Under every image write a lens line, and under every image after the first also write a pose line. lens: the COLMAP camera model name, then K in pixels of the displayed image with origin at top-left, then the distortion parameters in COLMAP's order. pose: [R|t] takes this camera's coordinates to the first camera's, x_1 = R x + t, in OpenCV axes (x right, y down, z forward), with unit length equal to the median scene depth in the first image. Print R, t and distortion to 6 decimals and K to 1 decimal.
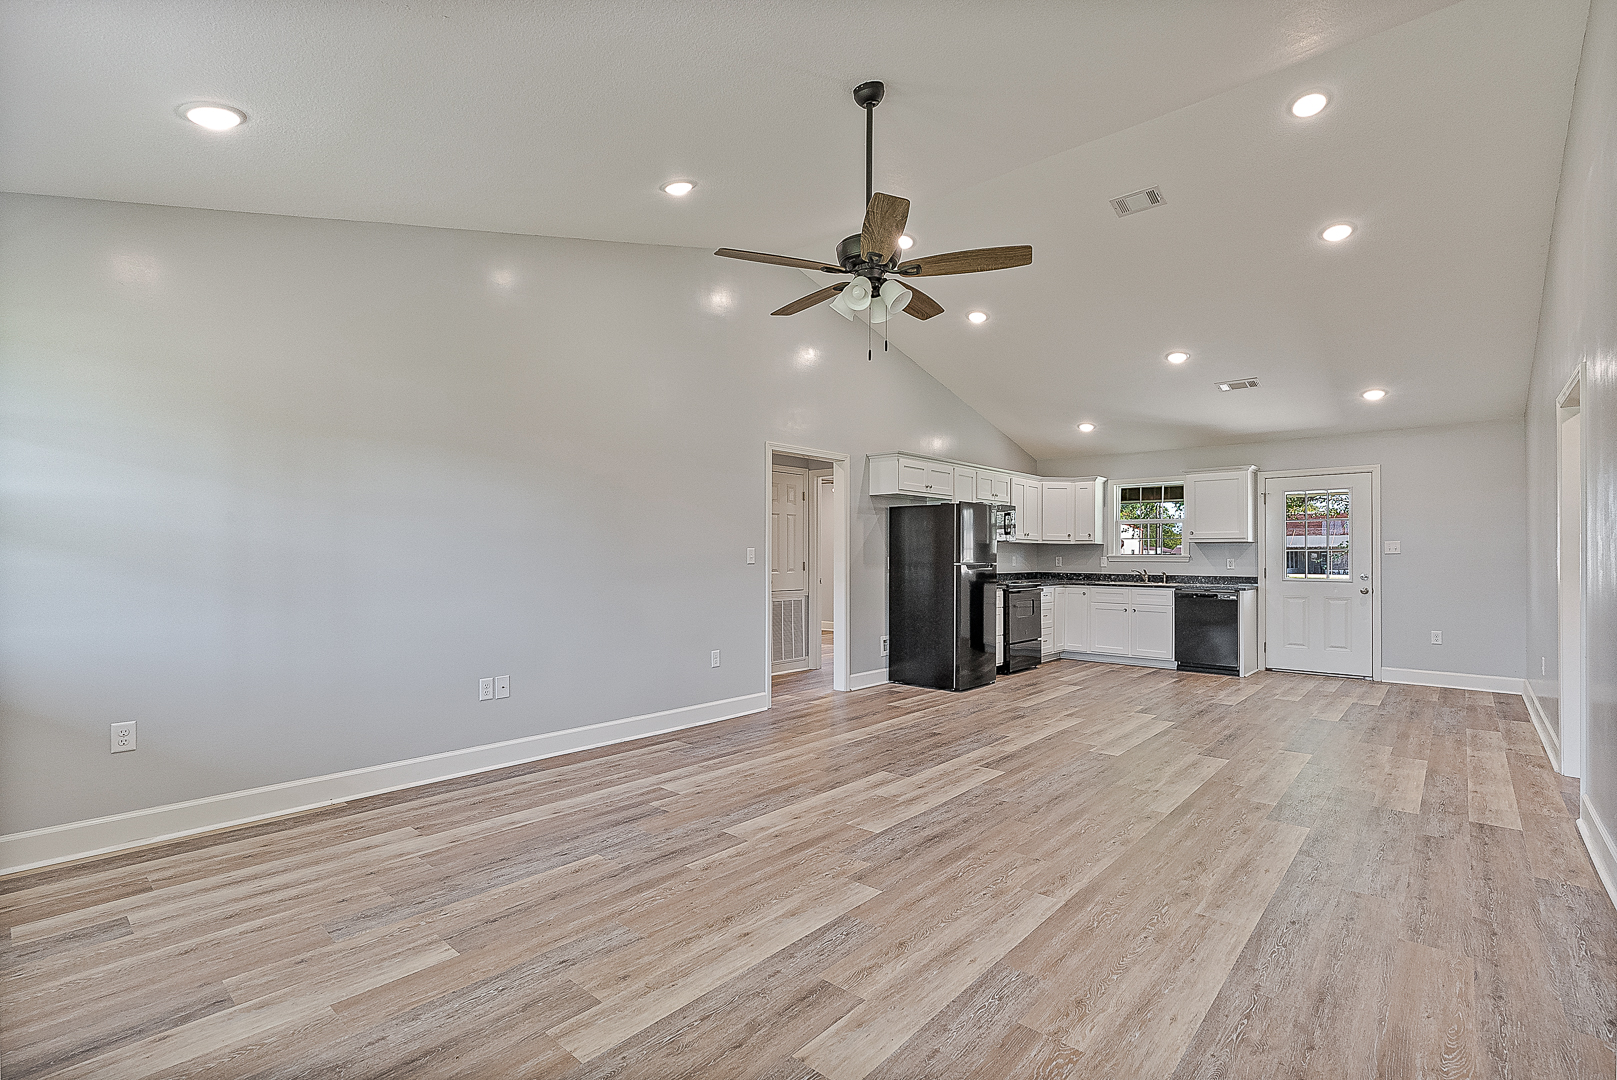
lens RADIAL K [[730.9, 0, 808.5], [0, 730.9, 540.0], [0, 0, 1]] dist [0.001798, 0.001077]
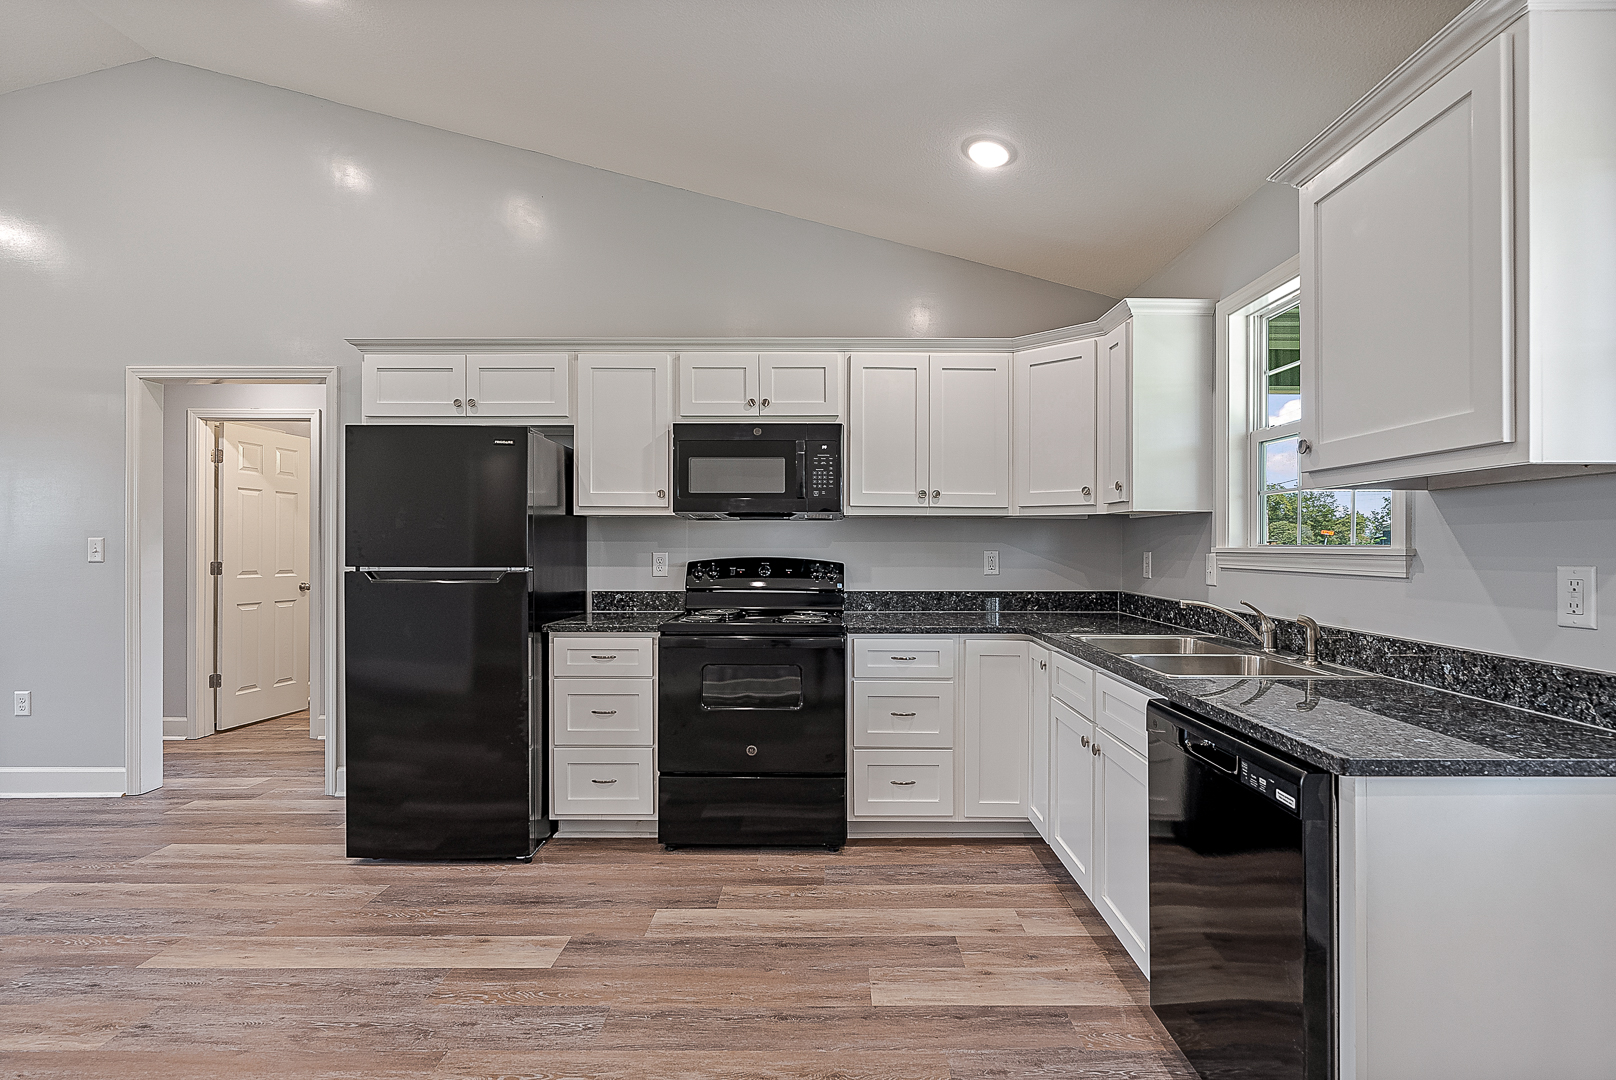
lens RADIAL K [[730.4, 0, 808.0], [0, 730.4, 540.0], [0, 0, 1]] dist [0.001798, 0.001077]
pose [[0.667268, -0.008712, -0.744767, 0.669475], [0.017555, 0.999838, 0.004032, 0.017630], [0.744611, -0.015765, 0.667312, 0.850250]]
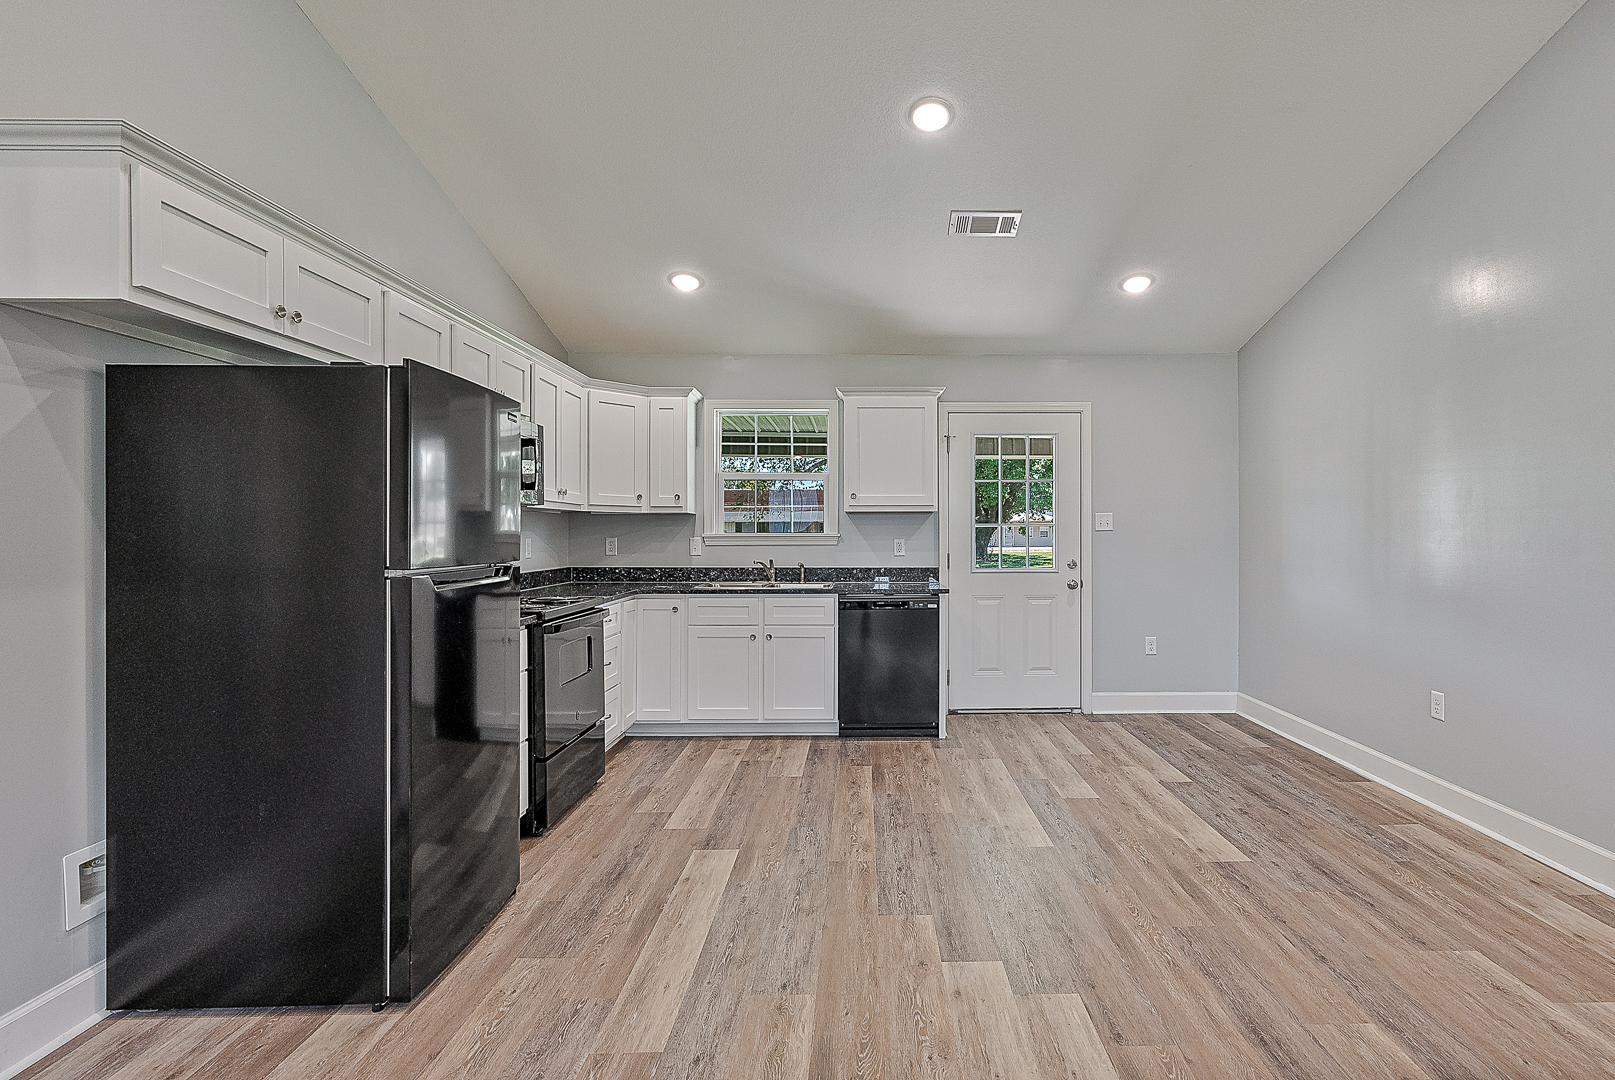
lens RADIAL K [[788.0, 0, 868.4], [0, 788.0, 537.9], [0, 0, 1]] dist [-0.001471, -0.000263]
pose [[0.735853, -0.008310, 0.677090, 0.120650], [-0.009089, 0.999713, 0.022148, 0.011530], [-0.677080, -0.022451, 0.735567, 0.601064]]
